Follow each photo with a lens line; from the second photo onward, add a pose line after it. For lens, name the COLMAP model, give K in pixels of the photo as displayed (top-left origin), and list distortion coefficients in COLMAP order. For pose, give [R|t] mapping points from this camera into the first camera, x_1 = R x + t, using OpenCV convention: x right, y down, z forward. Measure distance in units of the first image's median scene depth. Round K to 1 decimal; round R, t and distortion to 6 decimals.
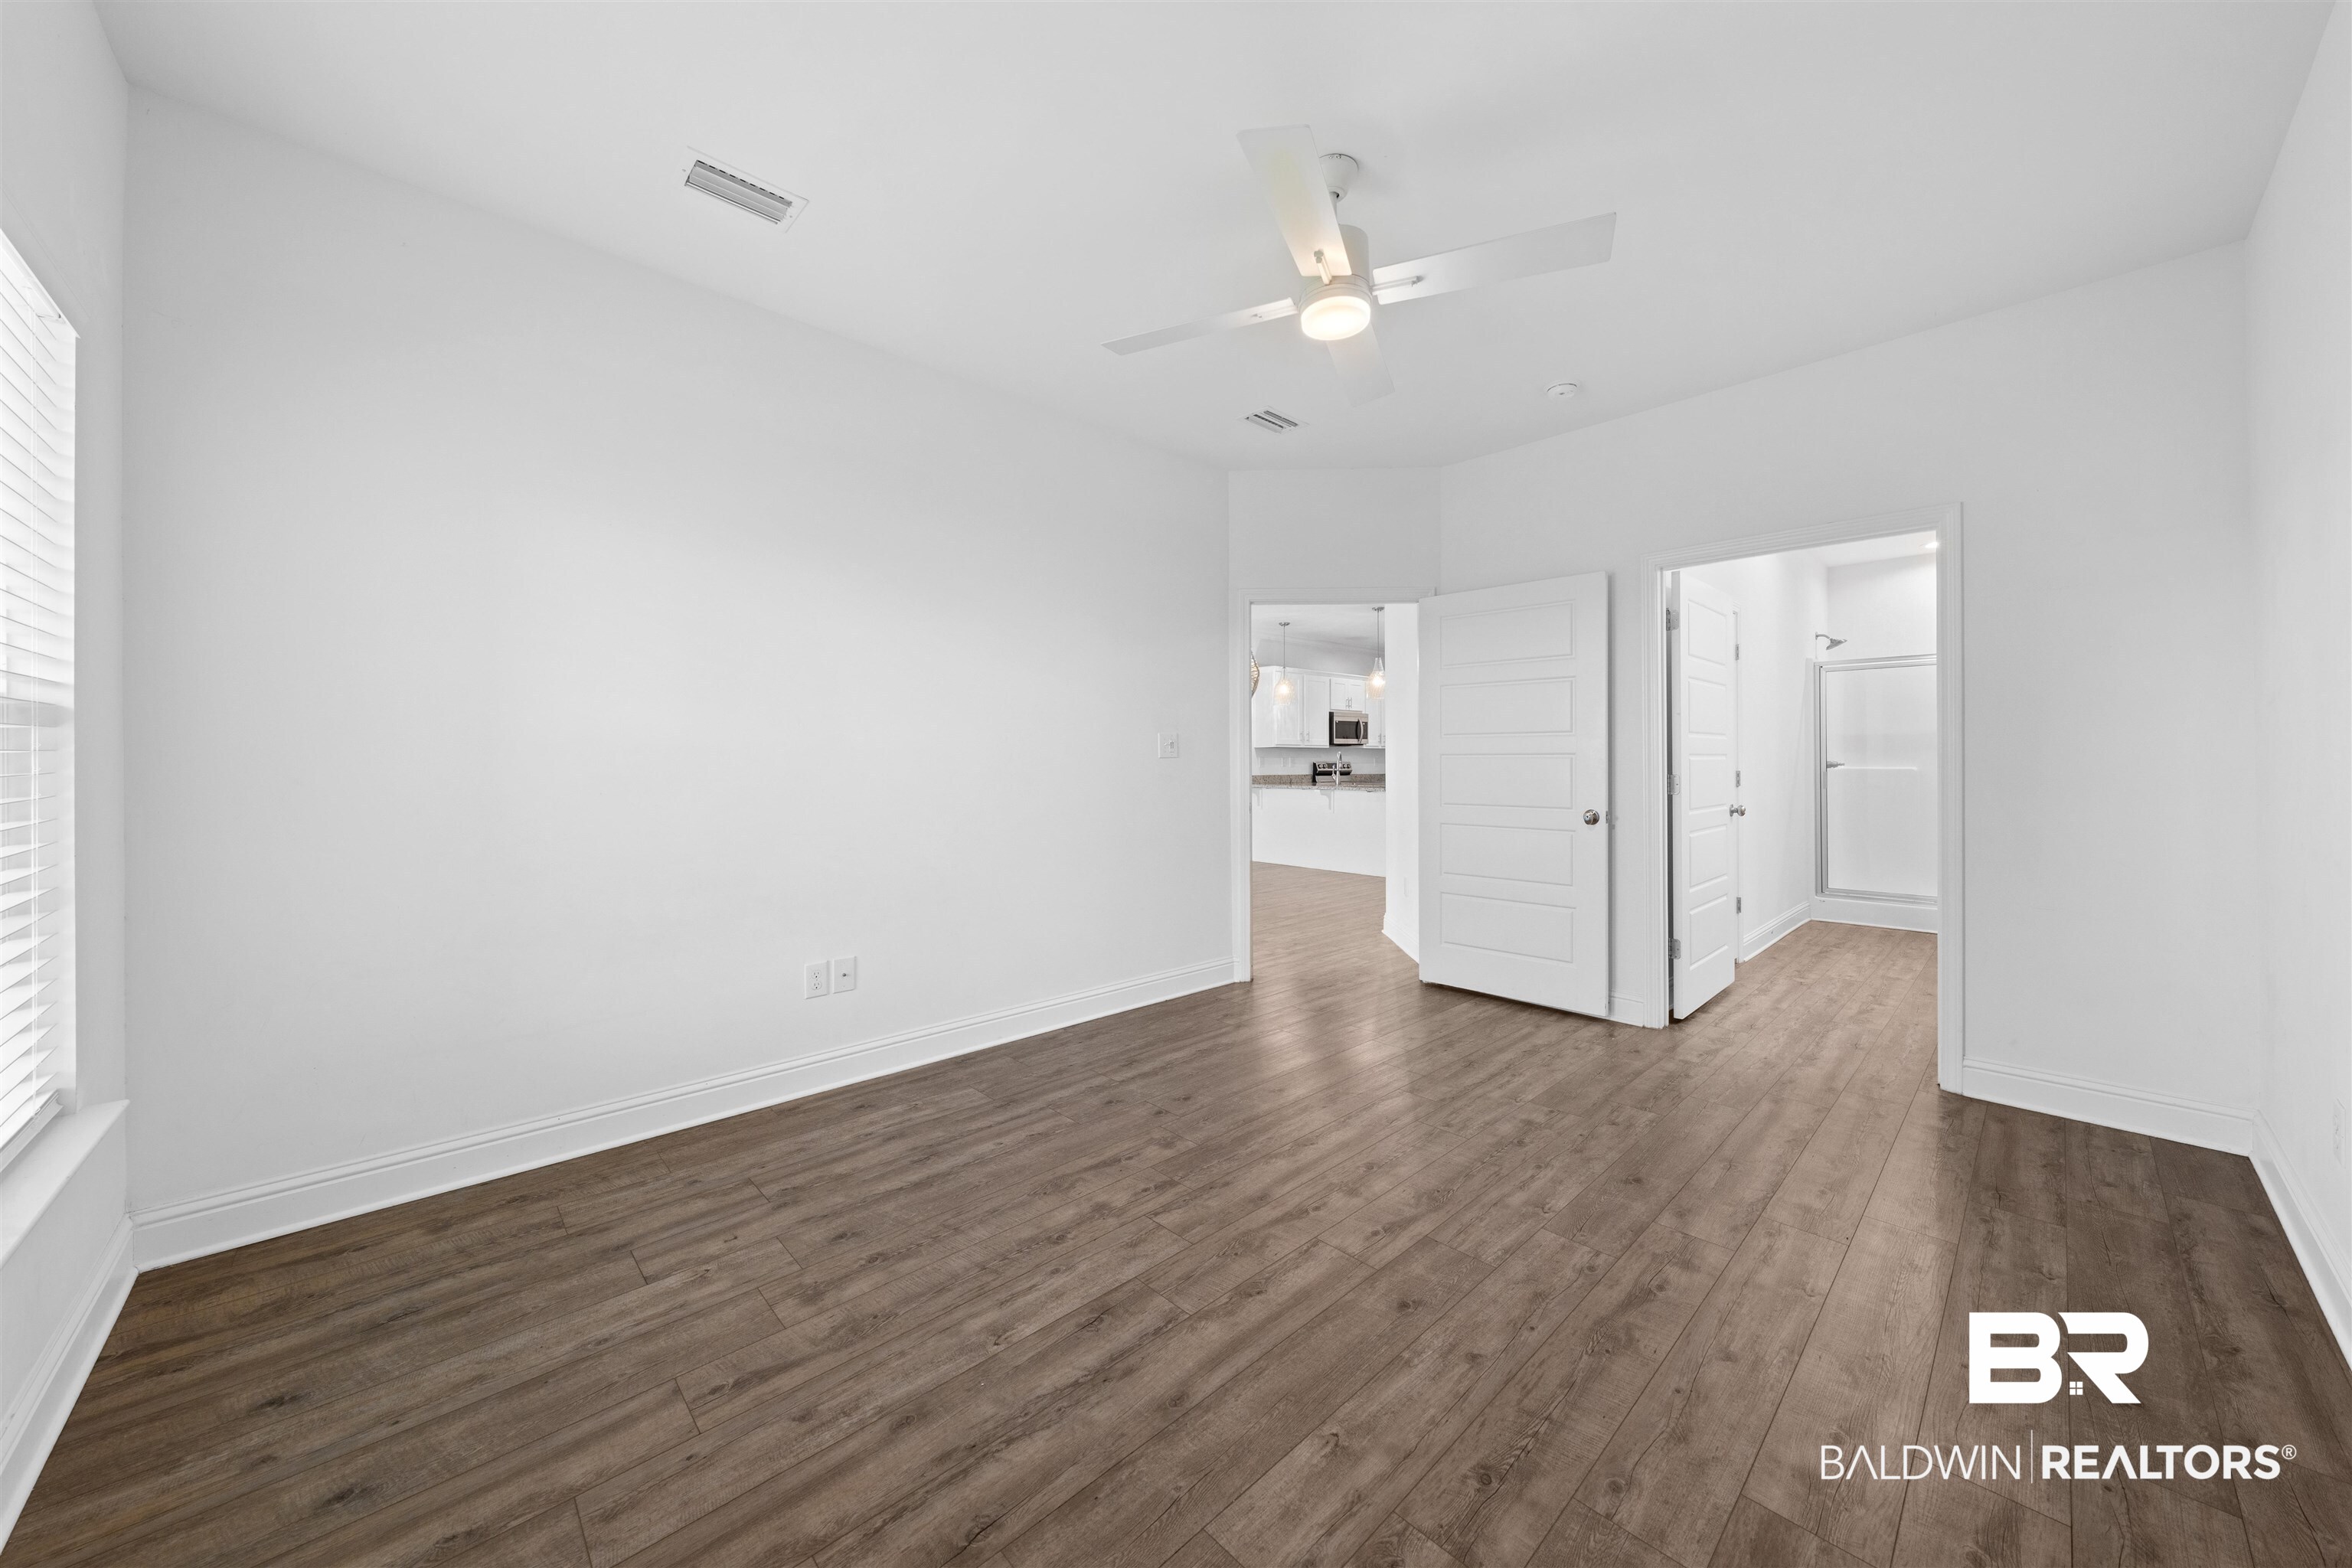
lens RADIAL K [[853.9, 0, 1175.3], [0, 853.9, 770.1], [0, 0, 1]] dist [-0.000022, -0.000048]
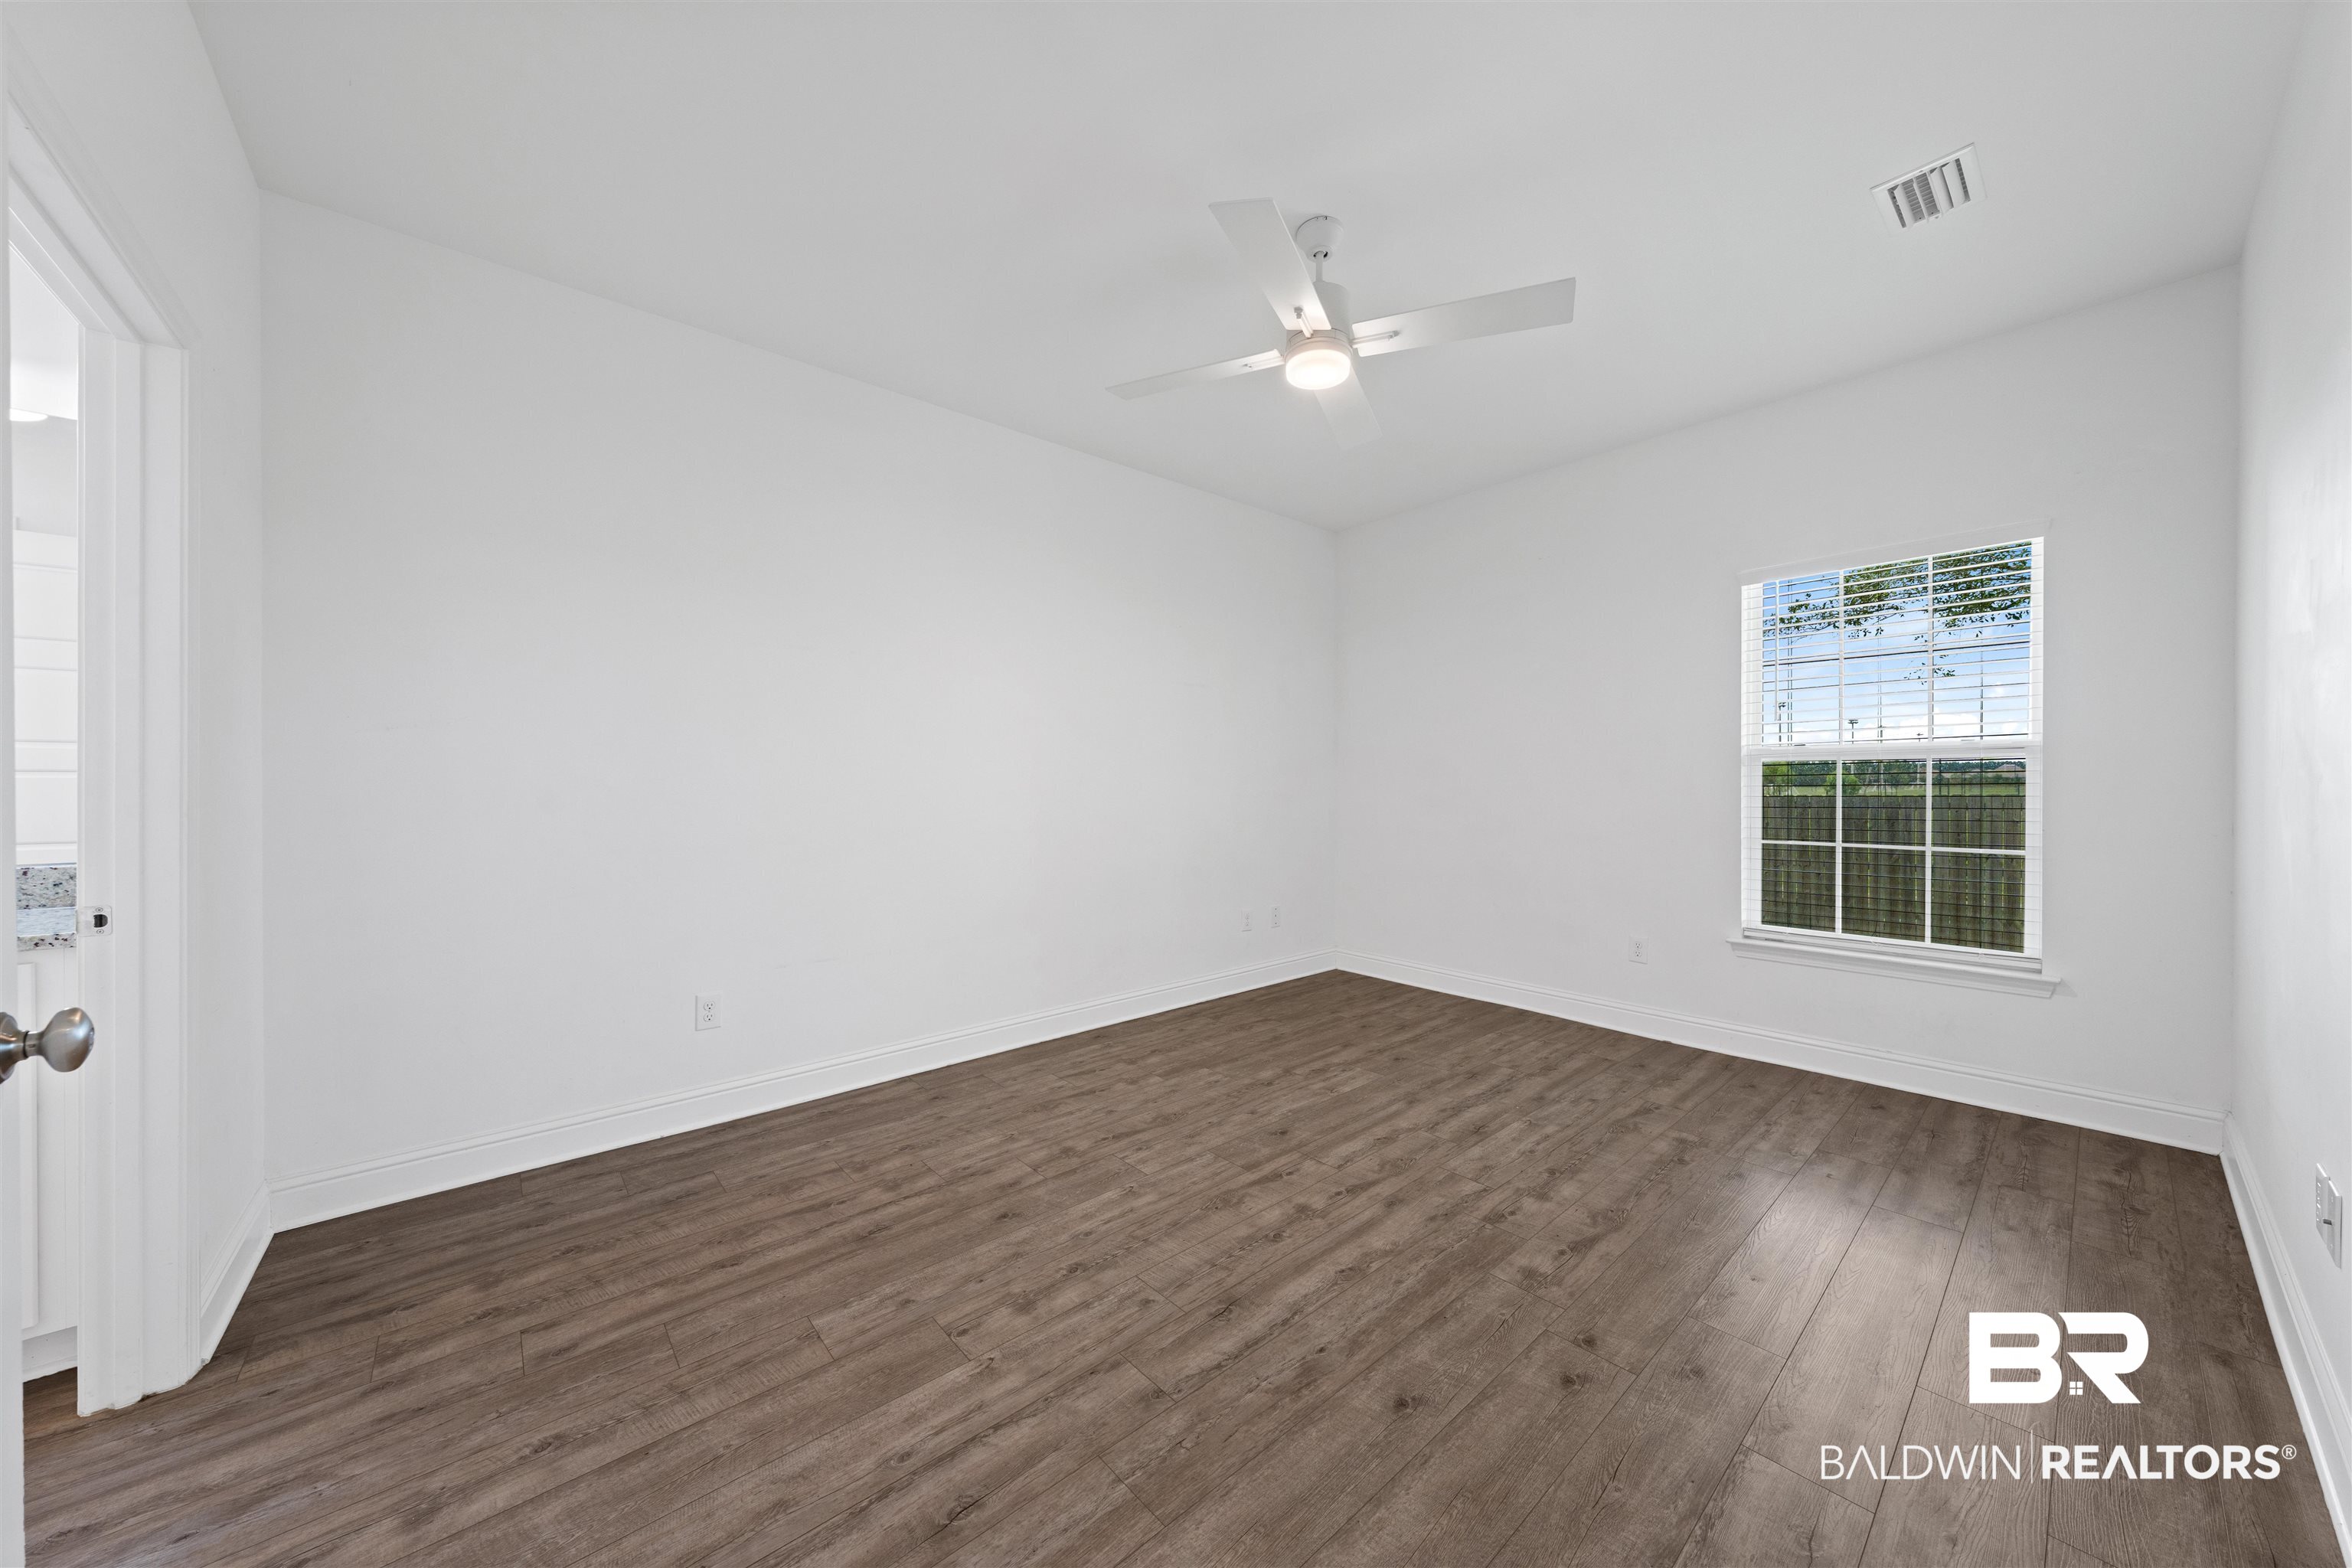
lens RADIAL K [[807.2, 0, 1177.7], [0, 807.2, 783.5], [0, 0, 1]] dist [-0.000275, -0.000431]
pose [[-0.999007, 0.004941, 0.044268, 0.363660], [0.005448, 0.999921, 0.011352, -0.022092], [-0.044208, 0.011582, -0.998955, 2.292000]]
